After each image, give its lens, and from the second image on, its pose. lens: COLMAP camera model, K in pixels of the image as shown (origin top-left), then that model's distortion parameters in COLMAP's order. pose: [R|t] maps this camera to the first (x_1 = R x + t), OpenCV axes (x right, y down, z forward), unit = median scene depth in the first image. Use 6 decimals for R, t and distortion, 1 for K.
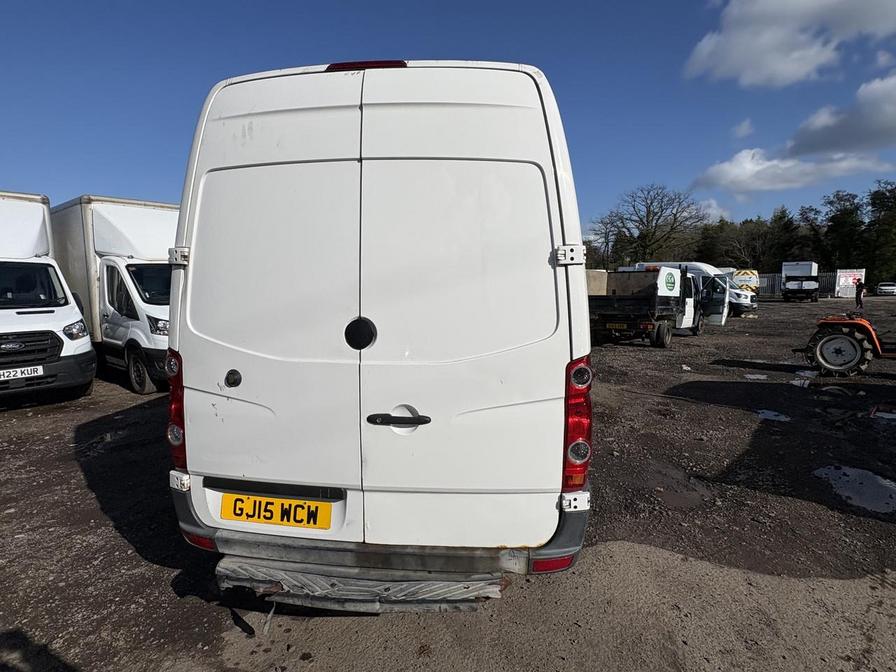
lens RADIAL K [[514.0, 0, 443.3], [0, 514.0, 341.1], [0, 0, 1]] dist [-0.002031, -0.001095]
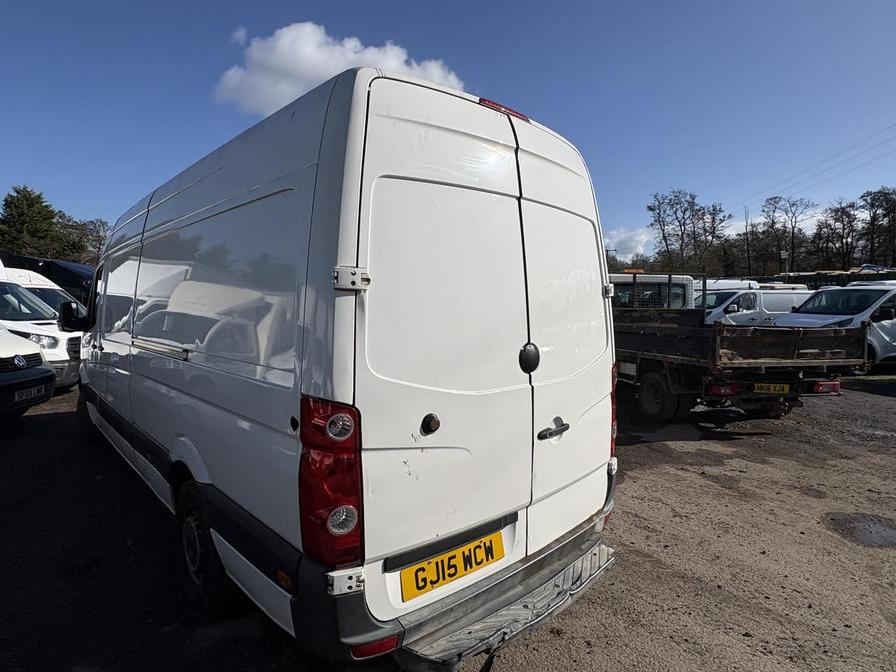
lens RADIAL K [[514.0, 0, 445.7], [0, 514.0, 331.2], [0, 0, 1]] dist [-0.002031, -0.001095]
pose [[0.629133, -0.042694, 0.776124, -1.028621], [0.078764, 0.996853, -0.009011, -0.070139], [-0.773296, 0.066800, 0.630516, 0.421480]]
